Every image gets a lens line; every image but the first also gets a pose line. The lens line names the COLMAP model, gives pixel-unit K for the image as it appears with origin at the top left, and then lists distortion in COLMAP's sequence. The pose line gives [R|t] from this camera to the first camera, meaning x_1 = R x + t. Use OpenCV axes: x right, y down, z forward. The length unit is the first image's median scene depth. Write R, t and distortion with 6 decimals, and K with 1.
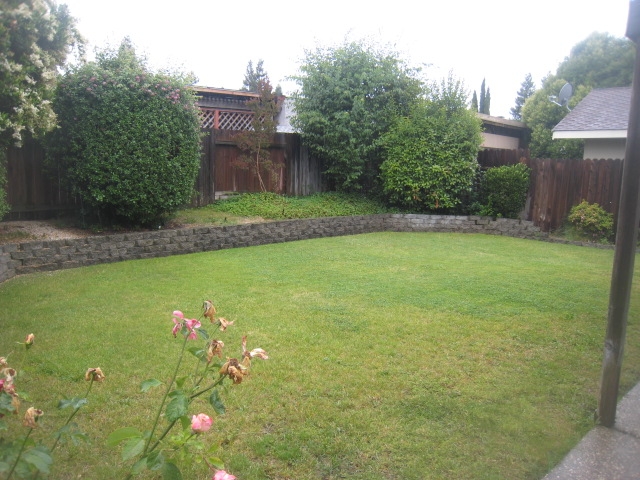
lens RADIAL K [[529.3, 0, 316.6], [0, 529.3, 242.5], [0, 0, 1]] dist [-0.147862, 0.127270]
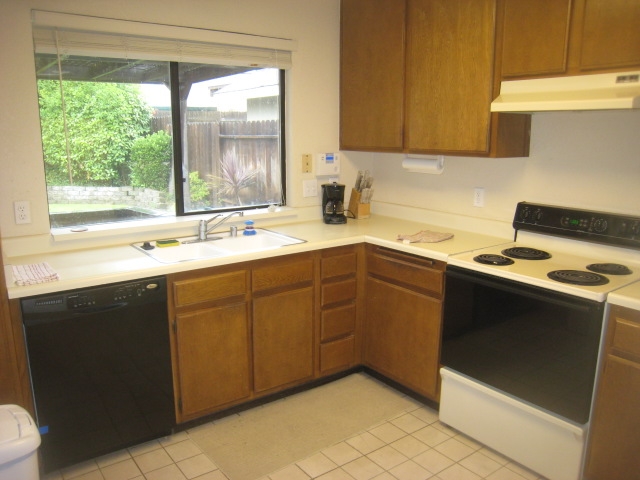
lens RADIAL K [[529.3, 0, 316.6], [0, 529.3, 242.5], [0, 0, 1]] dist [-0.147862, 0.127270]
pose [[0.991460, 0.008148, -0.130159, 0.808678], [-0.000429, 0.998244, 0.059228, -0.004689], [0.130413, -0.058667, 0.989723, 0.078099]]
